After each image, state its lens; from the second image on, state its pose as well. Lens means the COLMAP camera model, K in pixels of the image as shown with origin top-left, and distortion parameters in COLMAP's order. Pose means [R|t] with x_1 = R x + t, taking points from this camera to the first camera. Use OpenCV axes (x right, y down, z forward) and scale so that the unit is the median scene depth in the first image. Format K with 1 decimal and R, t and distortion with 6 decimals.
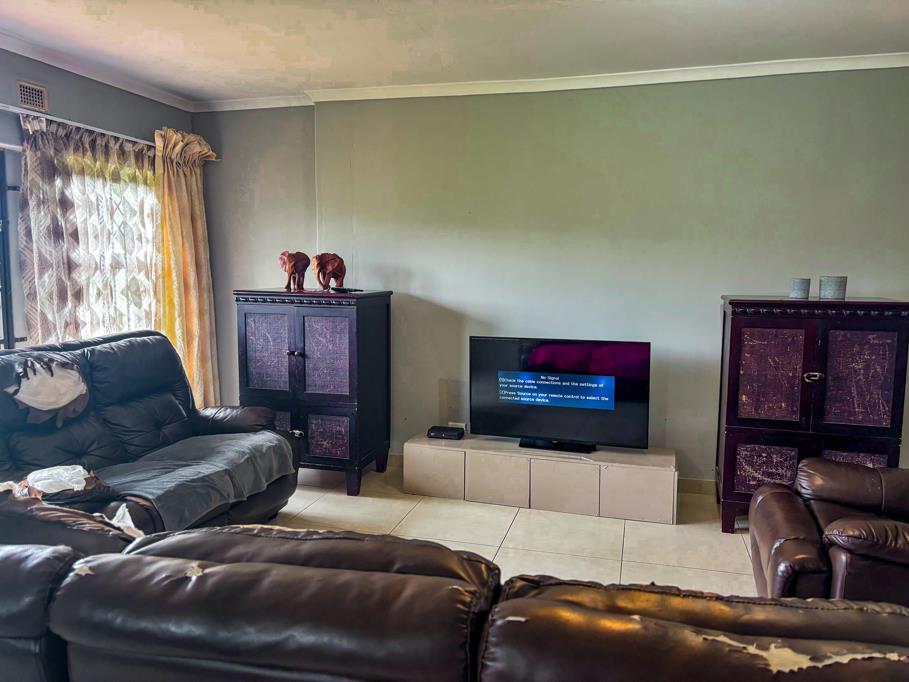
lens RADIAL K [[690.5, 0, 457.5], [0, 690.5, 343.5], [0, 0, 1]] dist [0.041464, -0.022525]
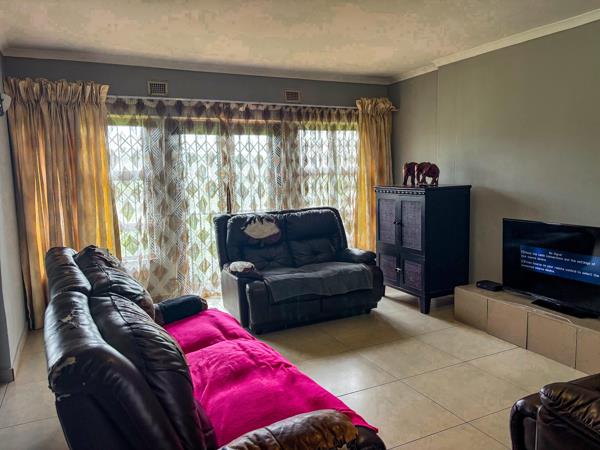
lens RADIAL K [[455.8, 0, 294.9], [0, 455.8, 226.9], [0, 0, 1]] dist [0.041464, -0.022525]
pose [[0.652512, 0.067828, -0.754737, 0.444917], [-0.053514, 0.997624, 0.043390, -0.010924], [0.755887, 0.012077, 0.654591, 0.076074]]
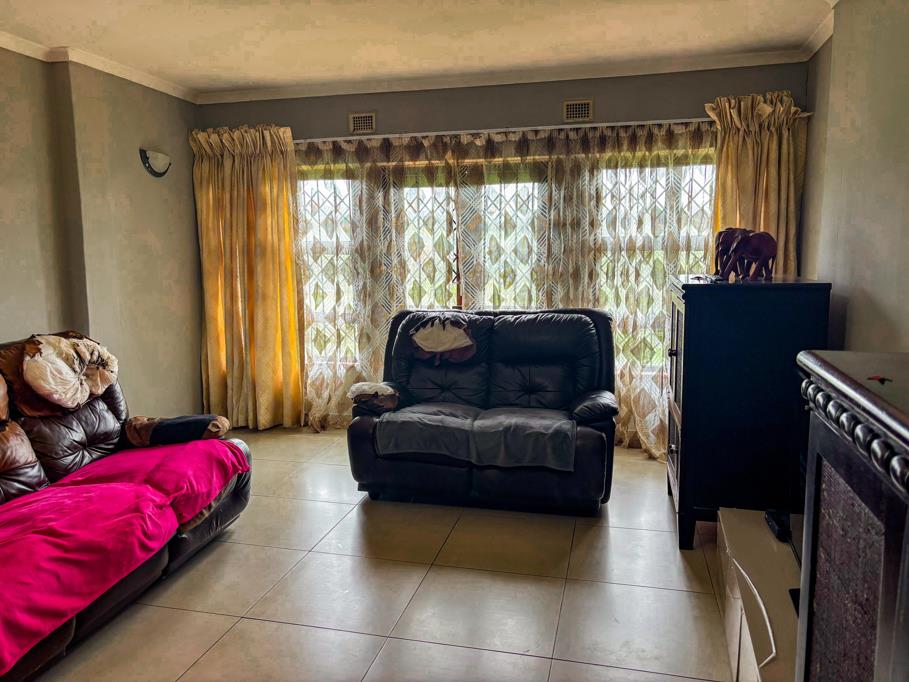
lens RADIAL K [[690.5, 0, 455.1], [0, 690.5, 336.8], [0, 0, 1]] dist [0.041464, -0.022525]
pose [[0.014886, 0.126705, -0.991829, 0.586714], [-0.095823, 0.987554, 0.124720, -0.084076], [0.995287, 0.093184, 0.026842, 0.713637]]
